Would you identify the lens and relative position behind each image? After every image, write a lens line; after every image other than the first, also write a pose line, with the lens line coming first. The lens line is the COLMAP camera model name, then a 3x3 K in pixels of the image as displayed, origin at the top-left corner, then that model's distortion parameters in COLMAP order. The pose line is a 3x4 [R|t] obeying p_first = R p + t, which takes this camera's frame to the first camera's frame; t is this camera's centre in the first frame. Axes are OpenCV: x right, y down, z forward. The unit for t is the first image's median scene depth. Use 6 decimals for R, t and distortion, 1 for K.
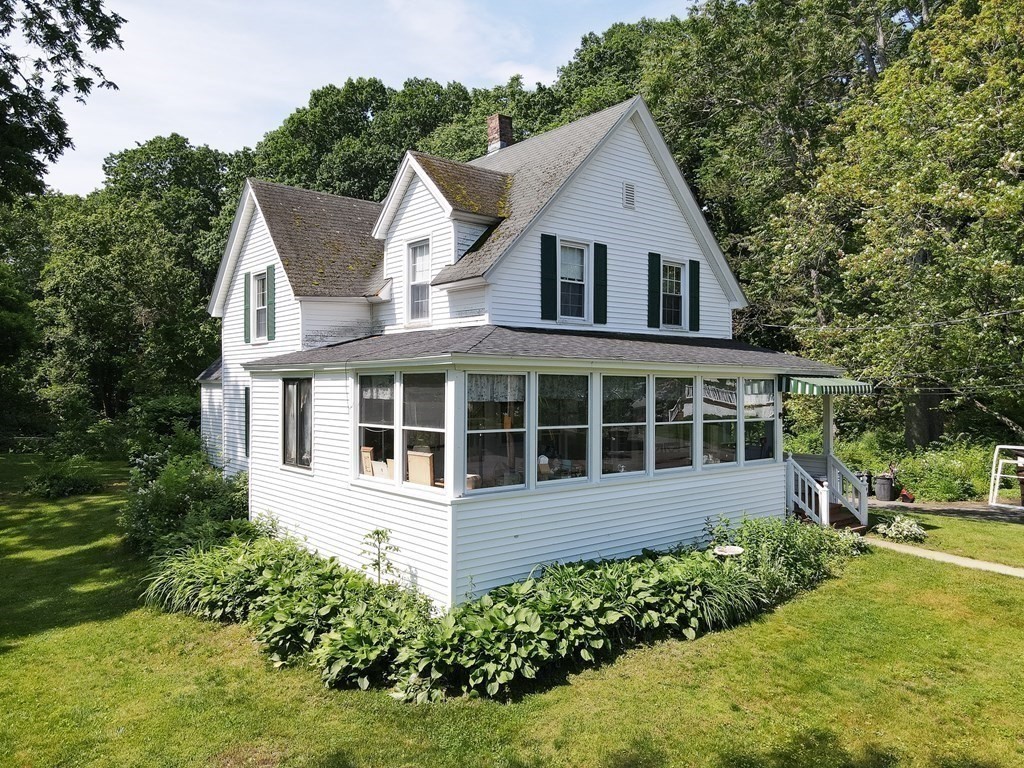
lens RADIAL K [[741.1, 0, 512.0], [0, 741.1, 384.0], [0, 0, 1]] dist [-0.000320, 0.002653]
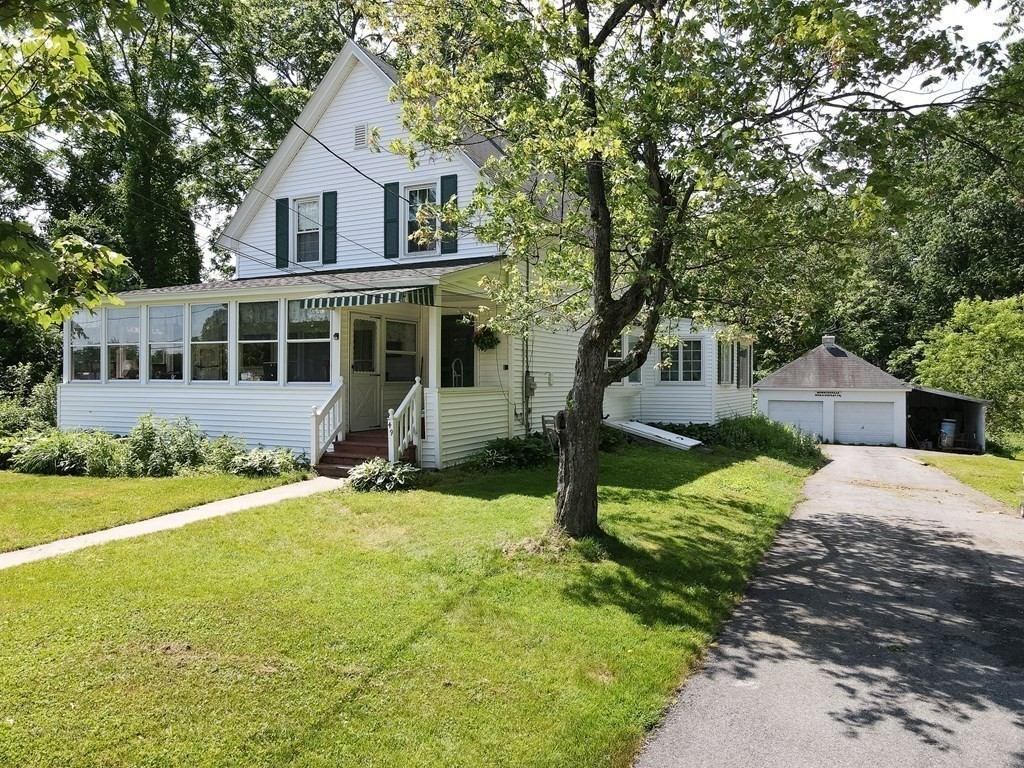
lens RADIAL K [[741.1, 0, 512.0], [0, 741.1, 384.0], [0, 0, 1]] dist [-0.000320, 0.002653]
pose [[0.406423, 0.001428, -0.913684, 1.249997], [-0.008573, 0.999961, -0.002250, 0.098217], [0.913645, 0.008747, 0.406419, 0.809098]]
